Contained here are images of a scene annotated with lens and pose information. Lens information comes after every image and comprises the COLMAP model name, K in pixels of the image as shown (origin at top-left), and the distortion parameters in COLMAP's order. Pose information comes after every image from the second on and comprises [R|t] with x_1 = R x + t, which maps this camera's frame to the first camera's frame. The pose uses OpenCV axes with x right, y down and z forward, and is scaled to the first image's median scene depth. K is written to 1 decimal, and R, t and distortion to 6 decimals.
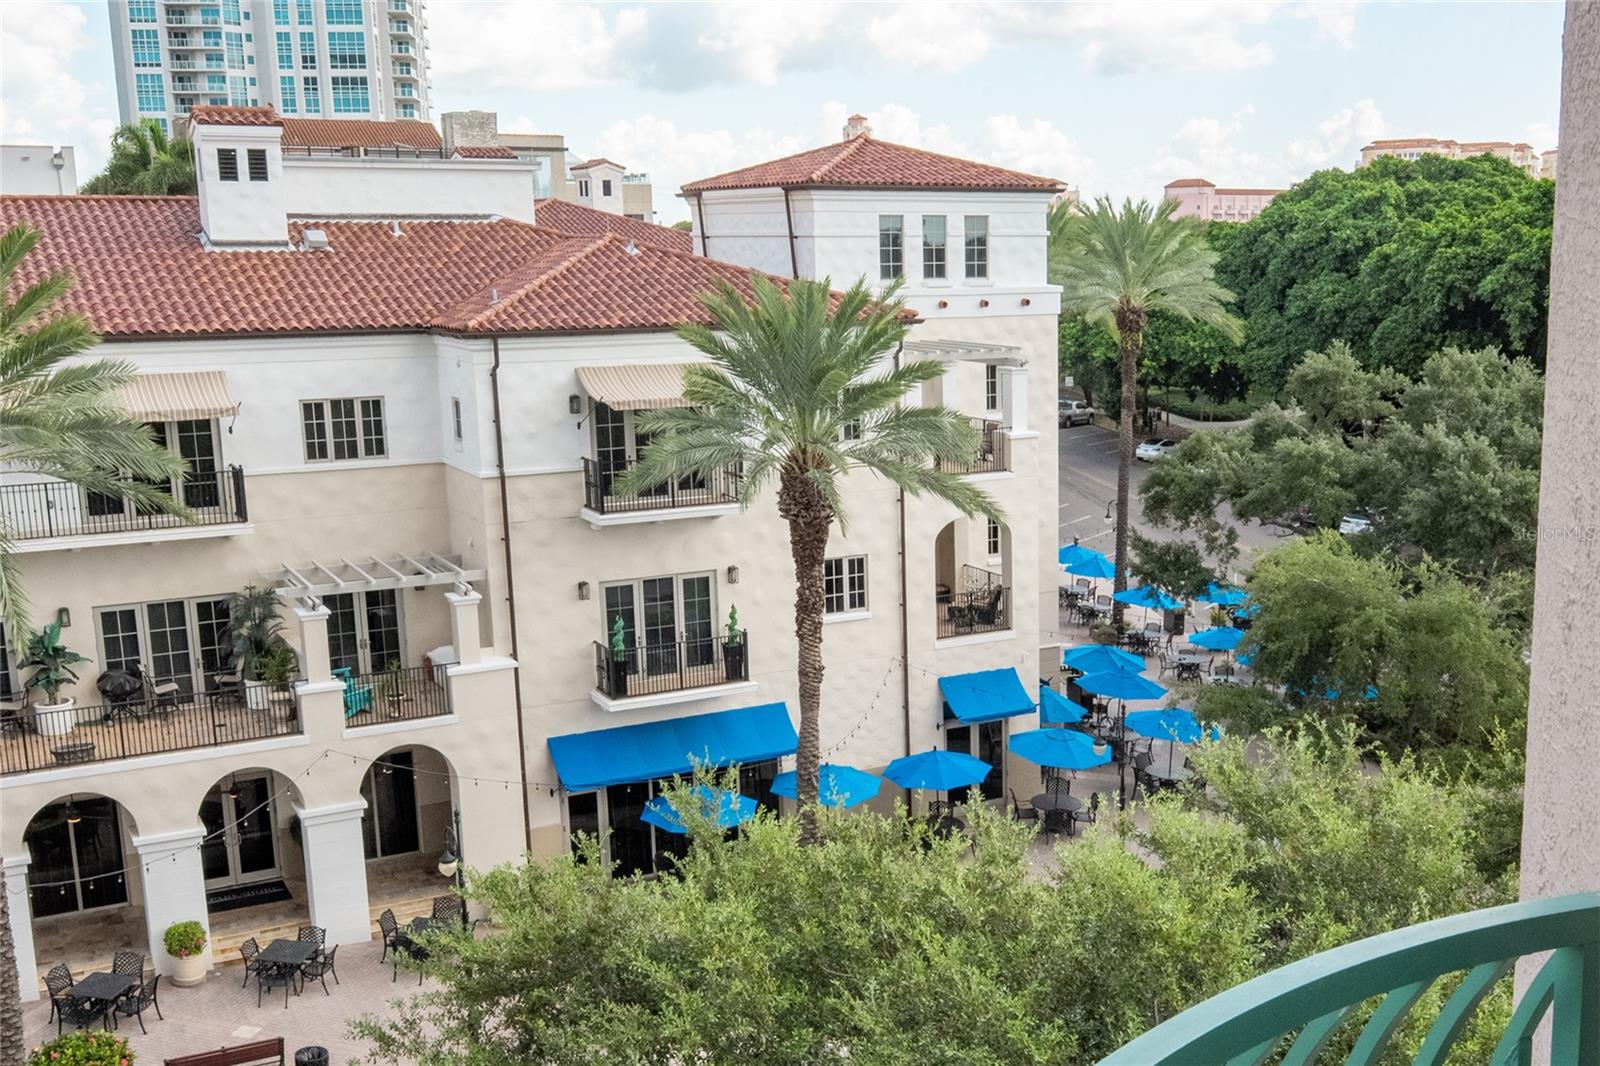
lens RADIAL K [[790.7, 0, 805.7], [0, 790.7, 541.4], [0, 0, 1]] dist [-0.013527, 0.000729]
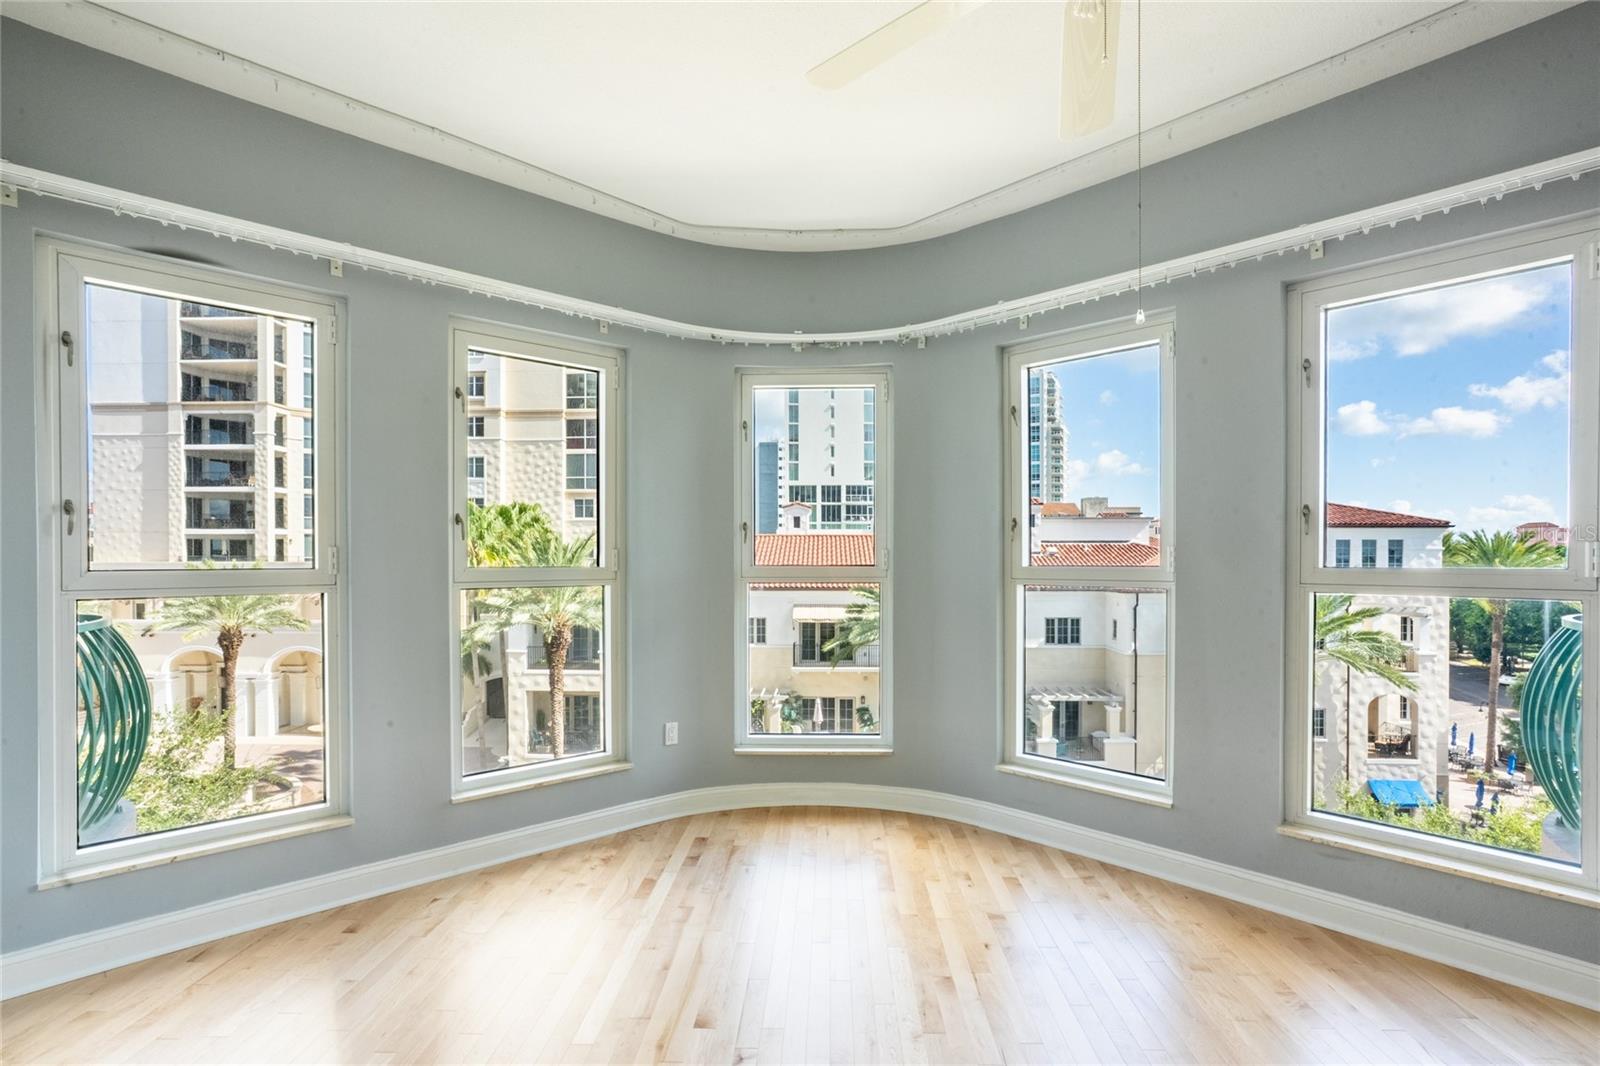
lens RADIAL K [[790.7, 0, 805.7], [0, 790.7, 541.4], [0, 0, 1]] dist [-0.013527, 0.000729]
pose [[0.894217, 0.027982, -0.446757, -0.222111], [-0.064381, 0.995707, -0.066497, -0.194497], [0.442979, 0.088226, 0.892180, -1.386942]]
